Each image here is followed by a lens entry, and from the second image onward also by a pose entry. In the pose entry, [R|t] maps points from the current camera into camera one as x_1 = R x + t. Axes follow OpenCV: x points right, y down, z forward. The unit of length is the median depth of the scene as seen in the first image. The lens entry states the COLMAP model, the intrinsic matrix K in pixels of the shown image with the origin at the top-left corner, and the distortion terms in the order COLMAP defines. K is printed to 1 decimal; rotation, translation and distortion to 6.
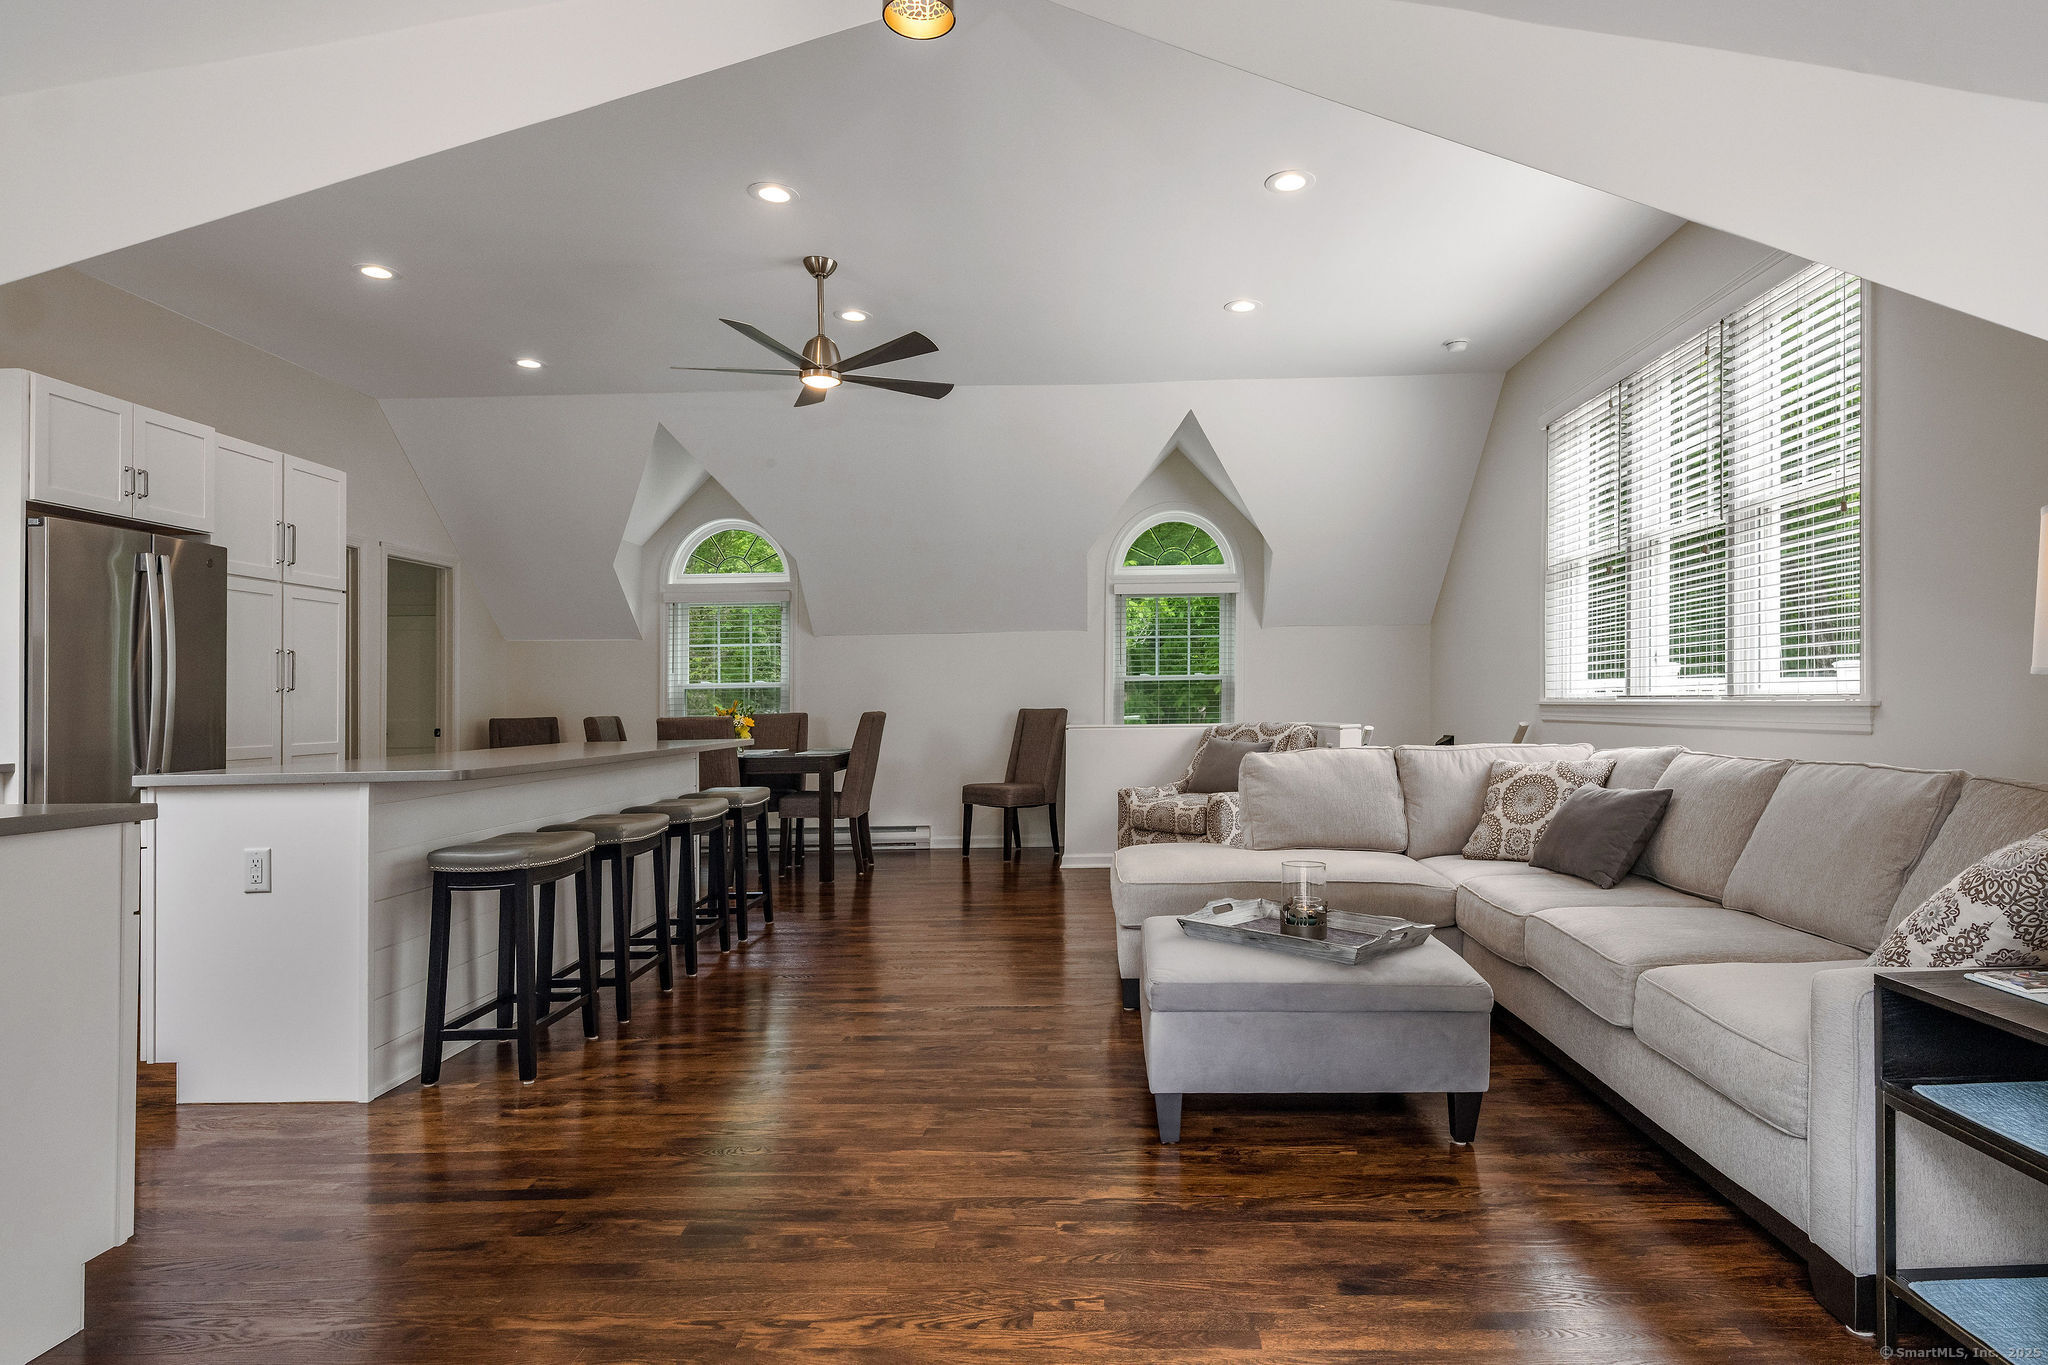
lens RADIAL K [[1095.9, 0, 1024.0], [0, 1095.9, 682.5], [0, 0, 1]] dist [0.002697, -0.000615]
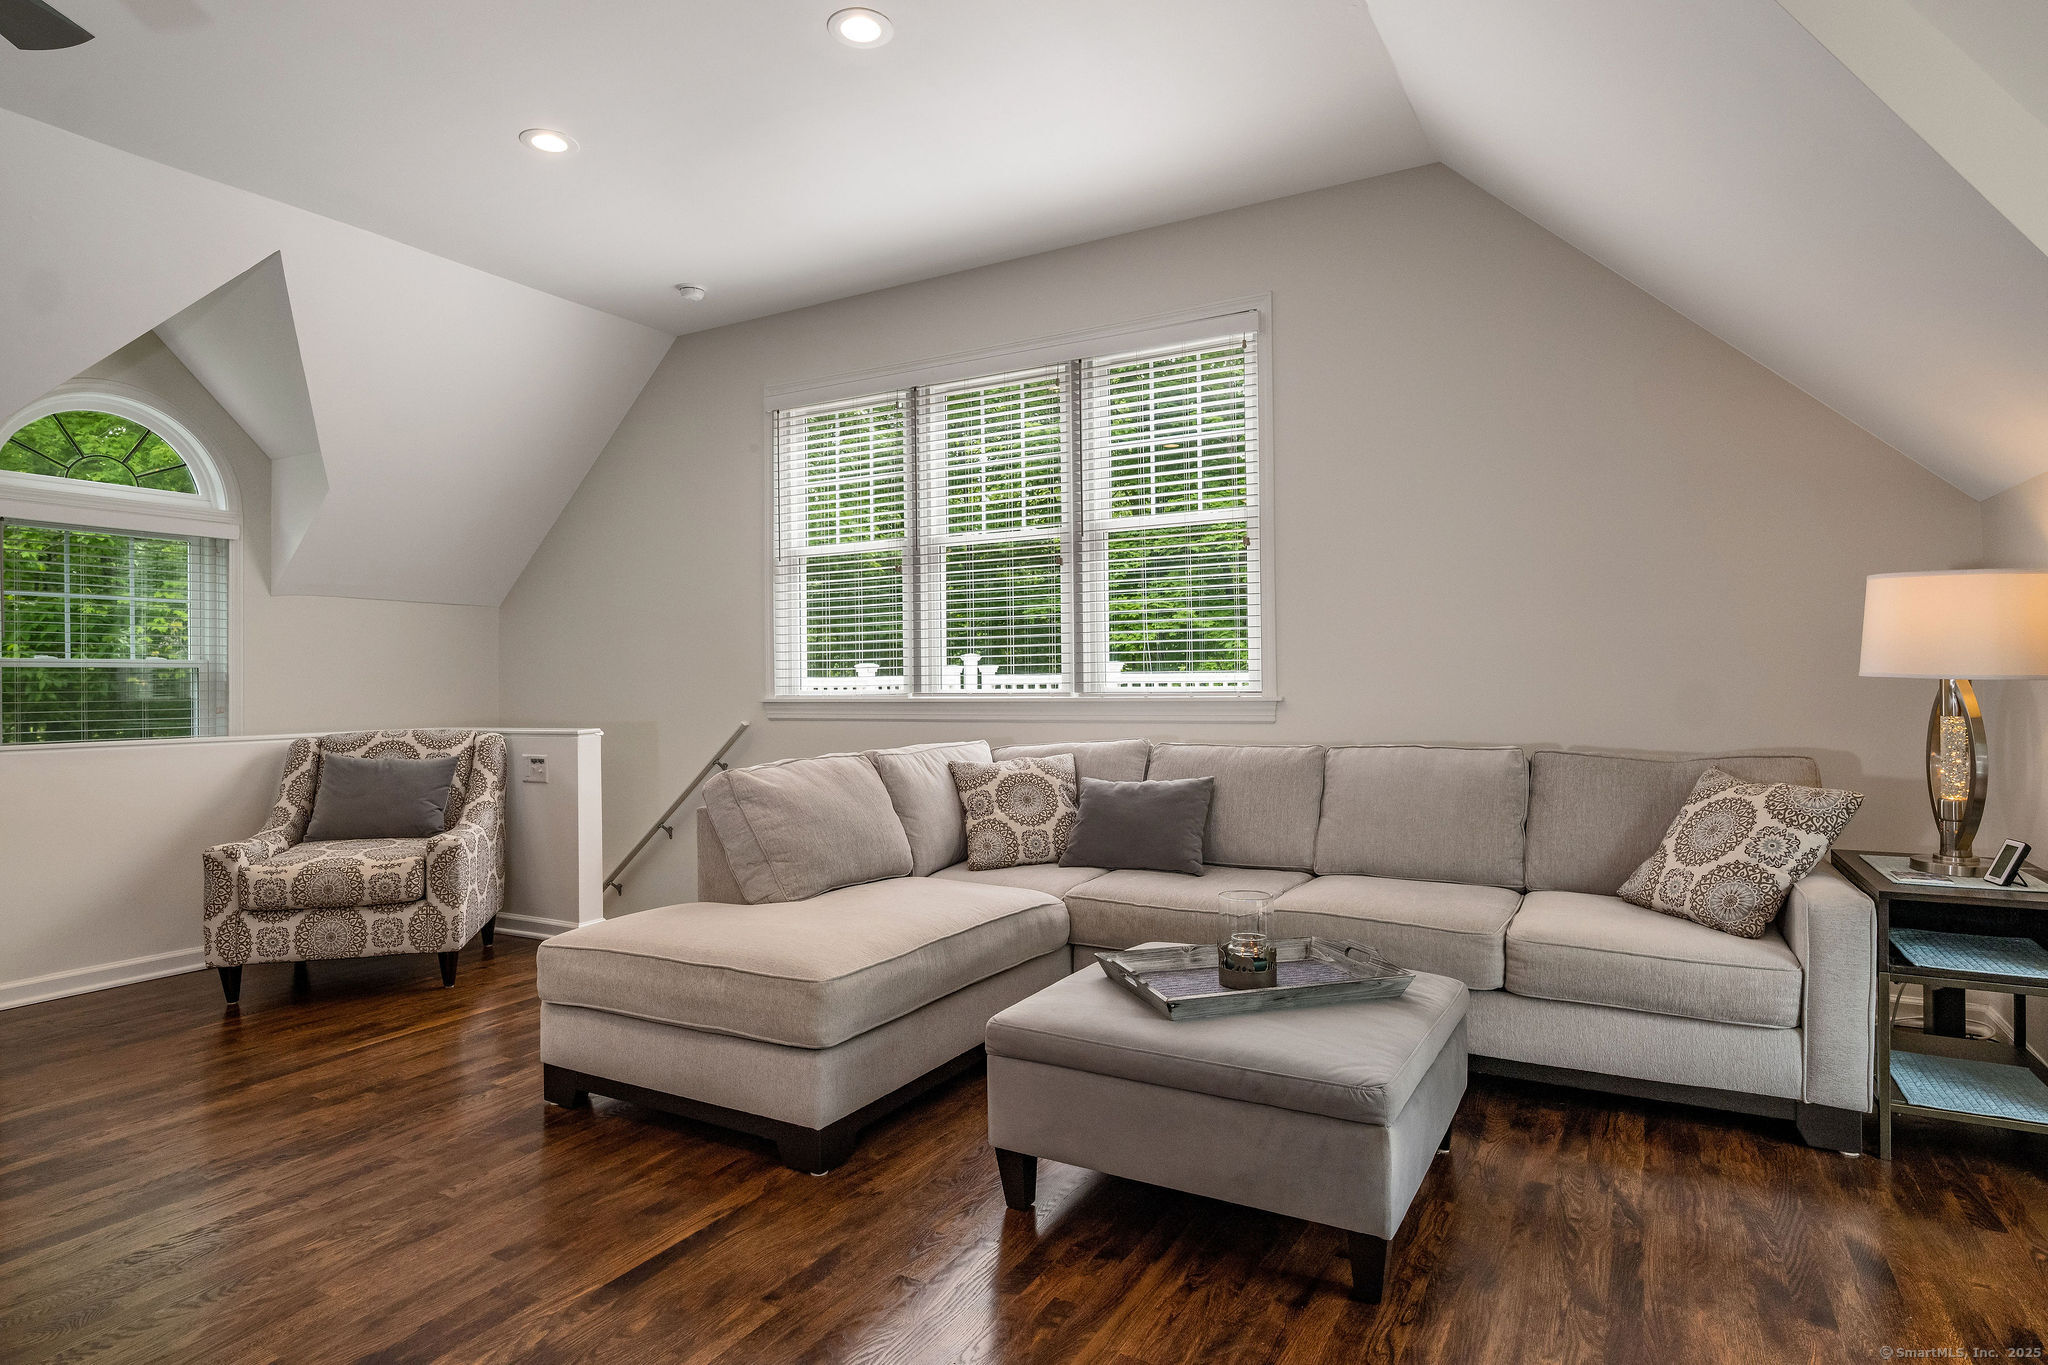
lens RADIAL K [[1095.9, 0, 1024.0], [0, 1095.9, 682.5], [0, 0, 1]] dist [0.002697, -0.000615]
pose [[0.451022, 0.009555, 0.892462, -0.385824], [-0.011680, 0.999920, -0.004803, 0.007299], [-0.892436, -0.008258, 0.451098, 0.534642]]
